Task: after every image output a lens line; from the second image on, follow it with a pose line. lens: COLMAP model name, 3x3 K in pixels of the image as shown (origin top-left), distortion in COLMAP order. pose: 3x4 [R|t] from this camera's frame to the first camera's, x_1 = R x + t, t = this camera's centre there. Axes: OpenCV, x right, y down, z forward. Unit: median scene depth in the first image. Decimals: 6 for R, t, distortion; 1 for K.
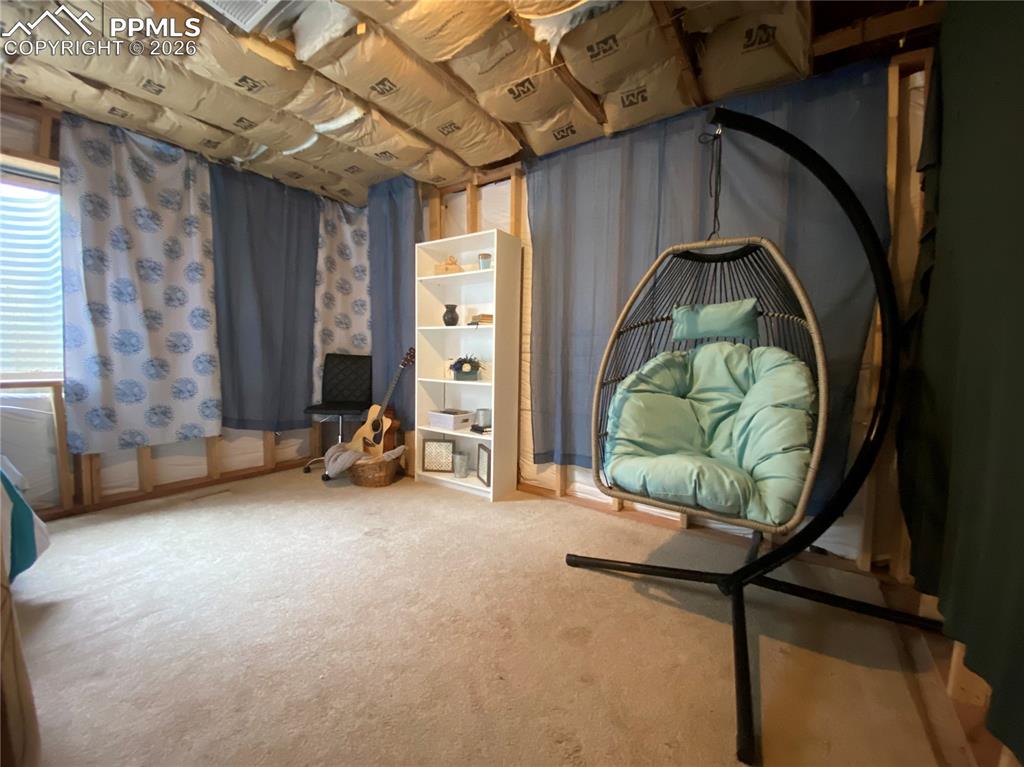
lens RADIAL K [[414.7, 0, 512.0], [0, 414.7, 383.5], [0, 0, 1]] dist [0.045623, -0.032469]
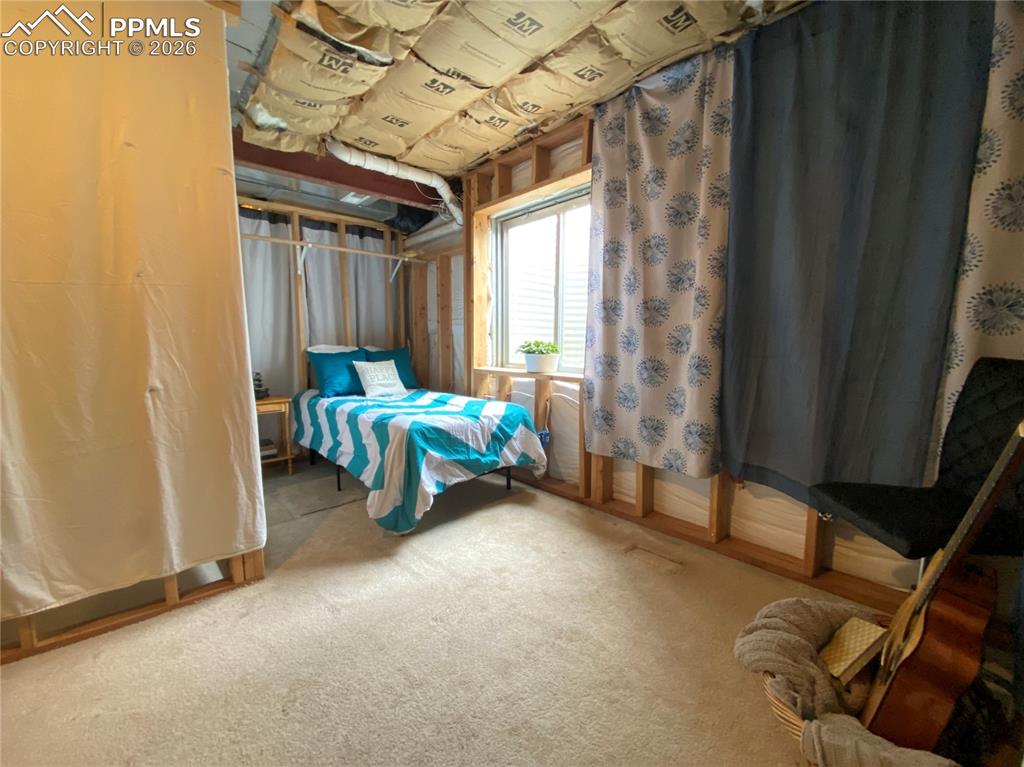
lens RADIAL K [[414.7, 0, 512.0], [0, 414.7, 383.5], [0, 0, 1]] dist [0.045623, -0.032469]
pose [[-0.216444, 0.081115, -0.972920, -0.007980], [-0.071521, 0.992547, 0.098662, -0.076881], [0.973672, 0.090939, -0.209029, 0.950183]]
